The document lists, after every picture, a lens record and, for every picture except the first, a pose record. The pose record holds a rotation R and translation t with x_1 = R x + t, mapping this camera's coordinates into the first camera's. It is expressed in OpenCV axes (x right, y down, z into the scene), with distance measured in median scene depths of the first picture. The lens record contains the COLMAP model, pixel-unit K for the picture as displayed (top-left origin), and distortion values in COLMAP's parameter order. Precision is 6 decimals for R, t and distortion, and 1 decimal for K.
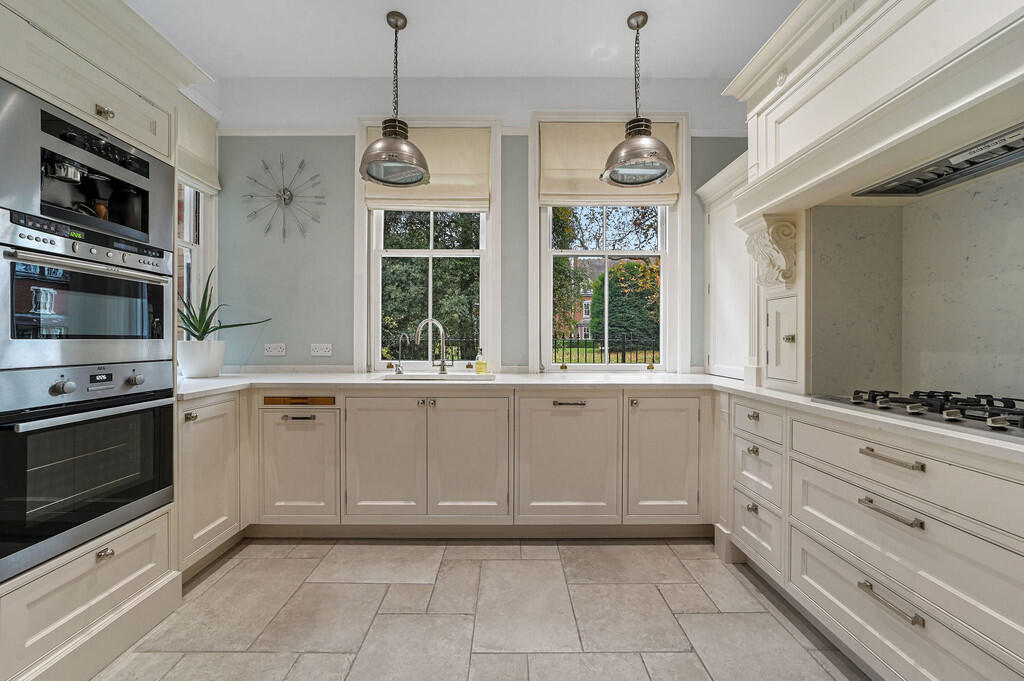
lens RADIAL K [[398.2, 0, 510.4], [0, 398.2, 340.7], [0, 0, 1]] dist [-0.017711, 0.001563]
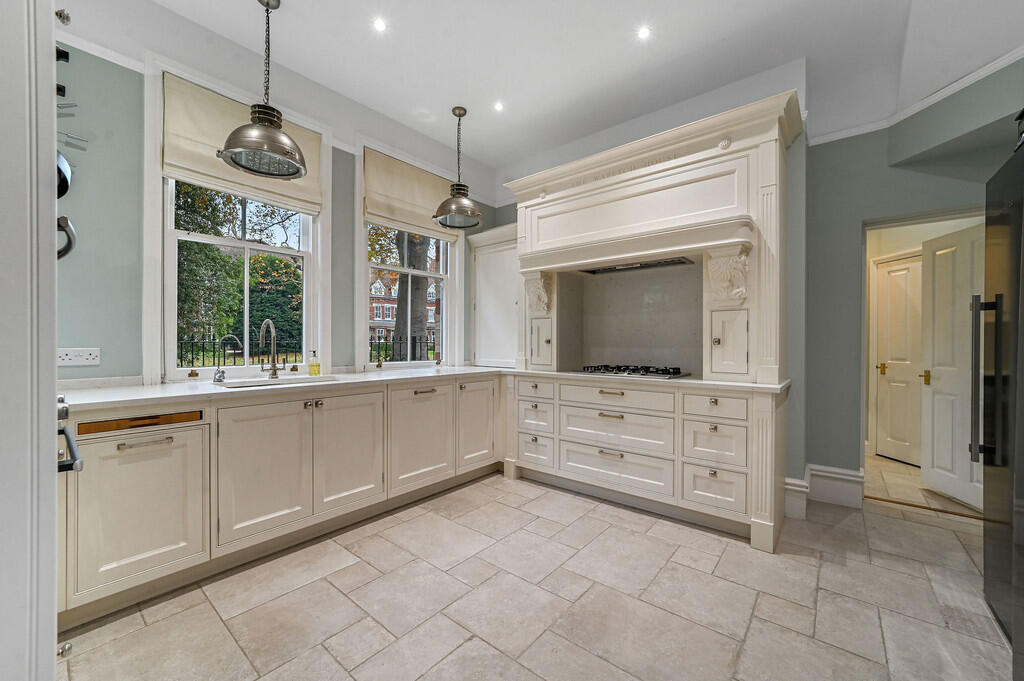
lens RADIAL K [[398.2, 0, 511.7], [0, 398.2, 342.0], [0, 0, 1]] dist [-0.017711, 0.001563]
pose [[0.641923, -0.001151, 0.766768, -0.658910], [0.001558, 0.999999, 0.000197, -0.002672], [-0.766767, 0.001068, 0.641924, -0.038685]]
